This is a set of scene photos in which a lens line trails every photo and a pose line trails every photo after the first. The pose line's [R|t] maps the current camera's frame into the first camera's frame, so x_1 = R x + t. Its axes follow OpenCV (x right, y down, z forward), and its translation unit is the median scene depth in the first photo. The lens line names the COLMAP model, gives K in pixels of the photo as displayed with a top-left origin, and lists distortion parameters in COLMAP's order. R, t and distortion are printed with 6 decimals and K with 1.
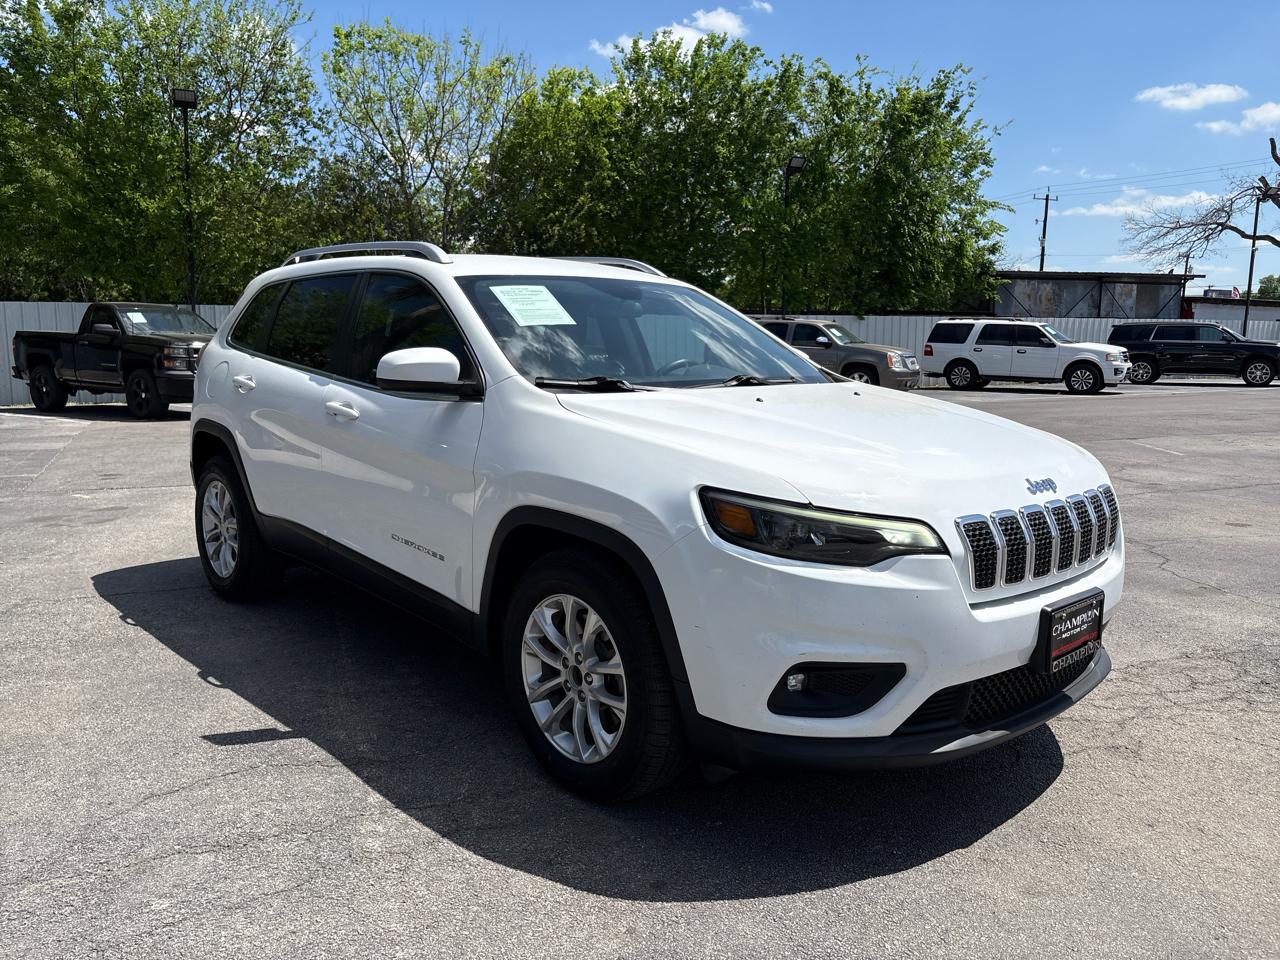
lens RADIAL K [[976.4, 0, 632.4], [0, 976.4, 481.9], [0, 0, 1]] dist [0.017285, -0.000999]
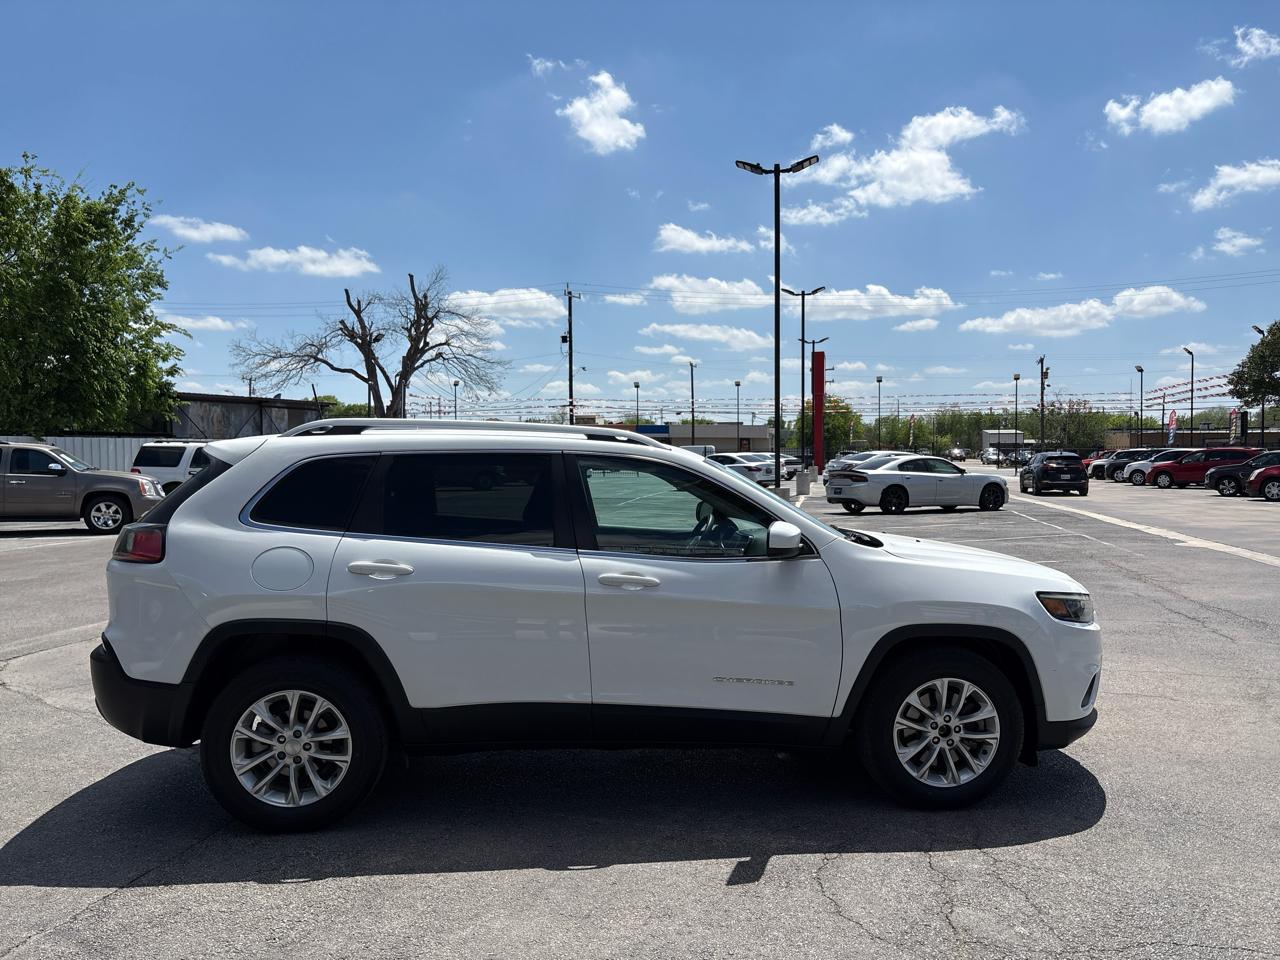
lens RADIAL K [[970.7, 0, 660.2], [0, 970.7, 515.3], [0, 0, 1]] dist [0.009771, -0.006575]
pose [[0.598813, -0.059359, 0.798686, -0.142934], [0.123570, 0.992156, -0.018908, -0.014993], [-0.791299, 0.110016, 0.601451, 0.039592]]
